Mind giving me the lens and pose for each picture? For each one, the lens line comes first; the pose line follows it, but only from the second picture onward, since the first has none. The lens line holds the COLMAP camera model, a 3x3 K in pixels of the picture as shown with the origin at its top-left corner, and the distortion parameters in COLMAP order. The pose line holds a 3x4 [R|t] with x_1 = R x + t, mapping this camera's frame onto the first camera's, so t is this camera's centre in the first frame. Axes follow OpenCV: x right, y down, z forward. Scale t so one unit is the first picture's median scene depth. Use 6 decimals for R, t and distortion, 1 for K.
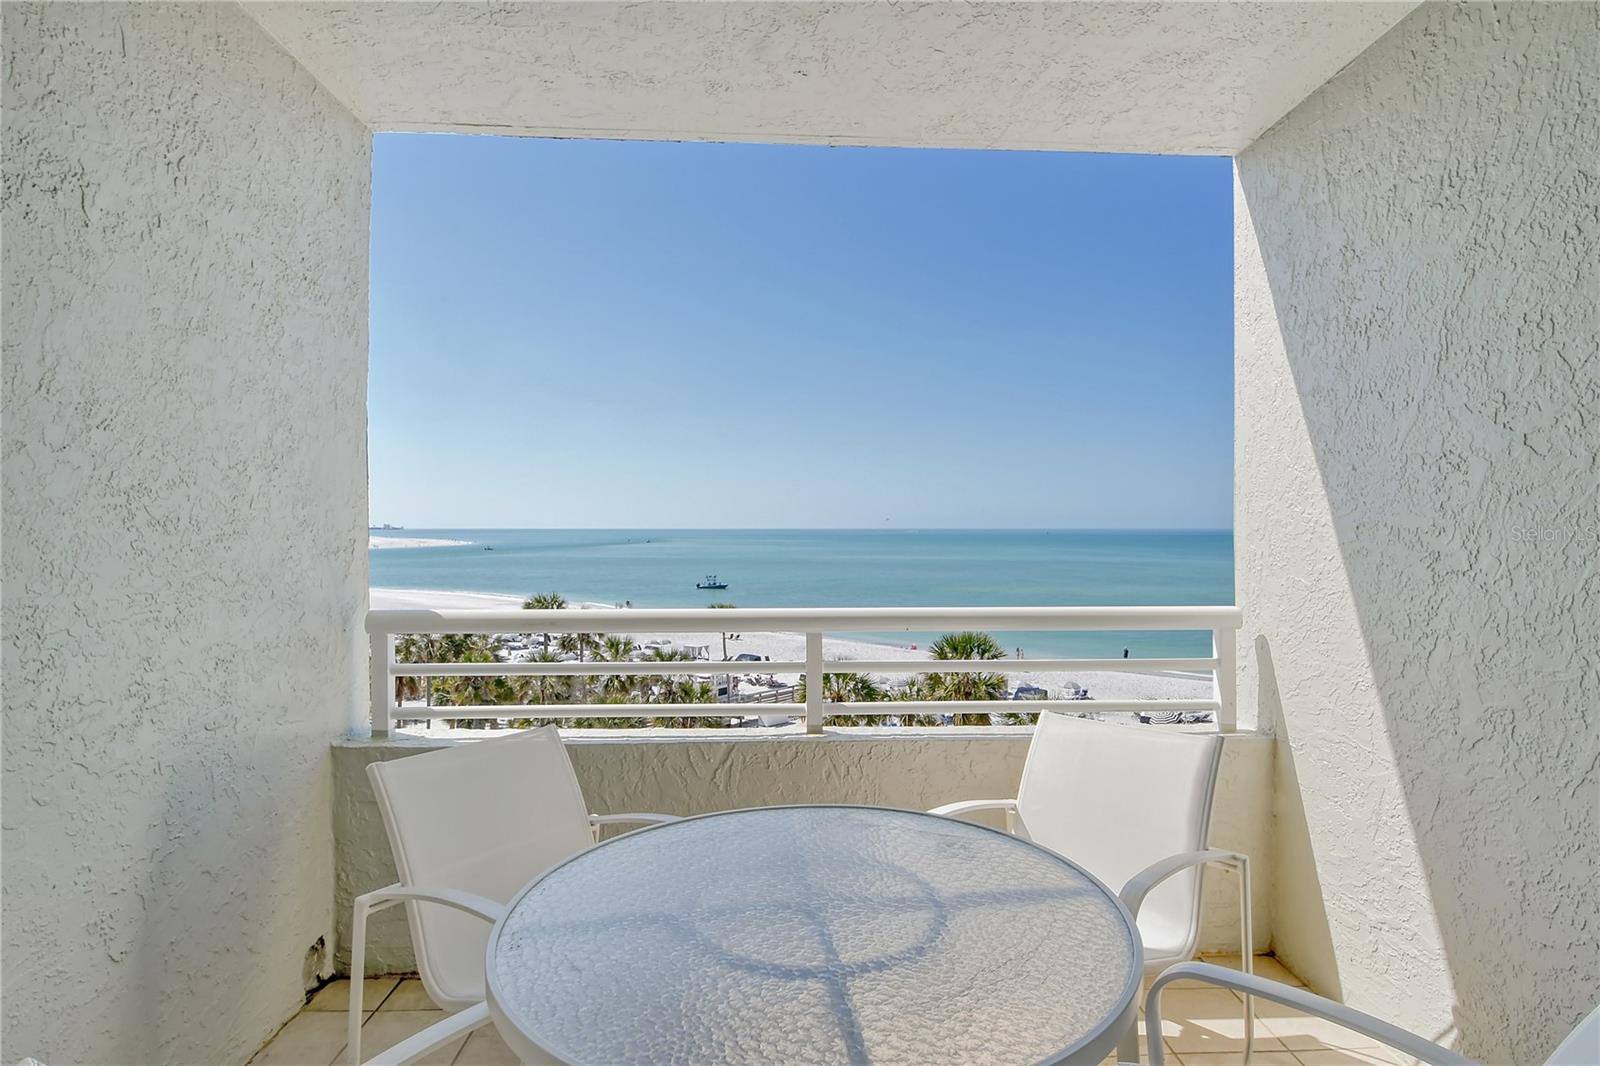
lens RADIAL K [[860.1, 0, 800.0], [0, 860.1, 533.0], [0, 0, 1]] dist [-0.001731, 0.001402]
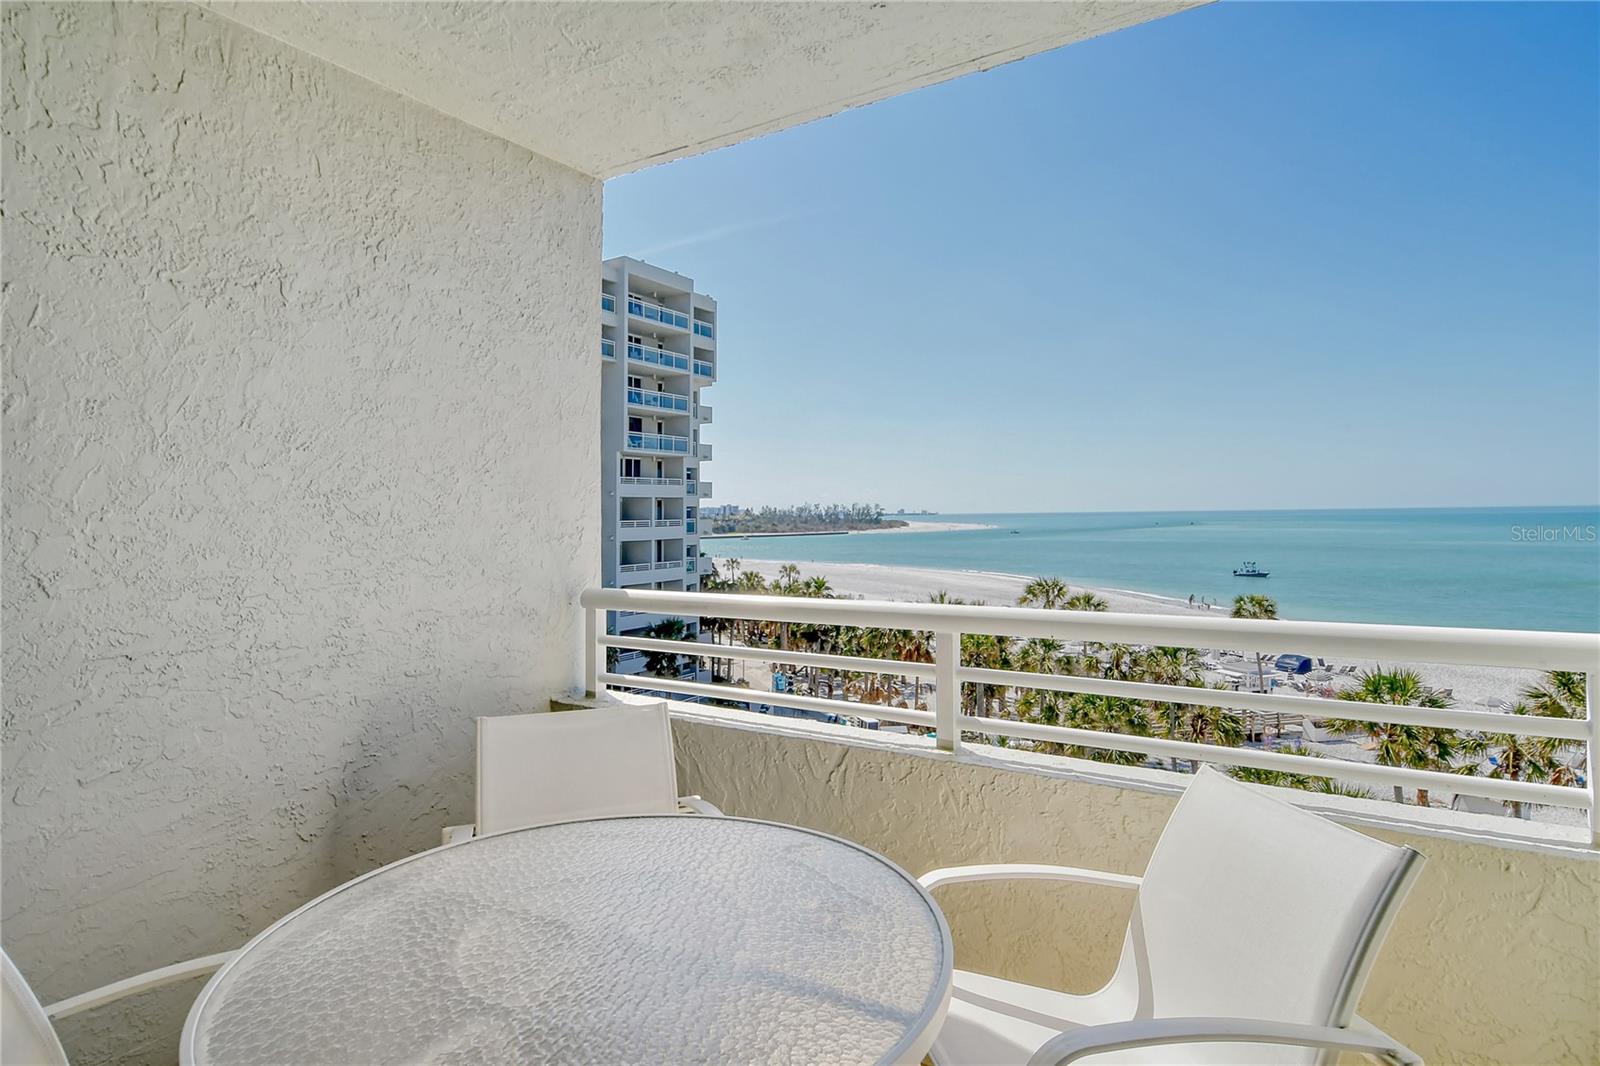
lens RADIAL K [[846.9, 0, 800.5], [0, 846.9, 505.2], [0, 0, 1]] dist [0.016769, -0.000966]
pose [[0.821278, -0.016397, -0.570293, 0.561234], [0.008865, 0.999833, -0.015981, -0.002836], [0.570460, 0.008069, 0.821286, 0.298469]]
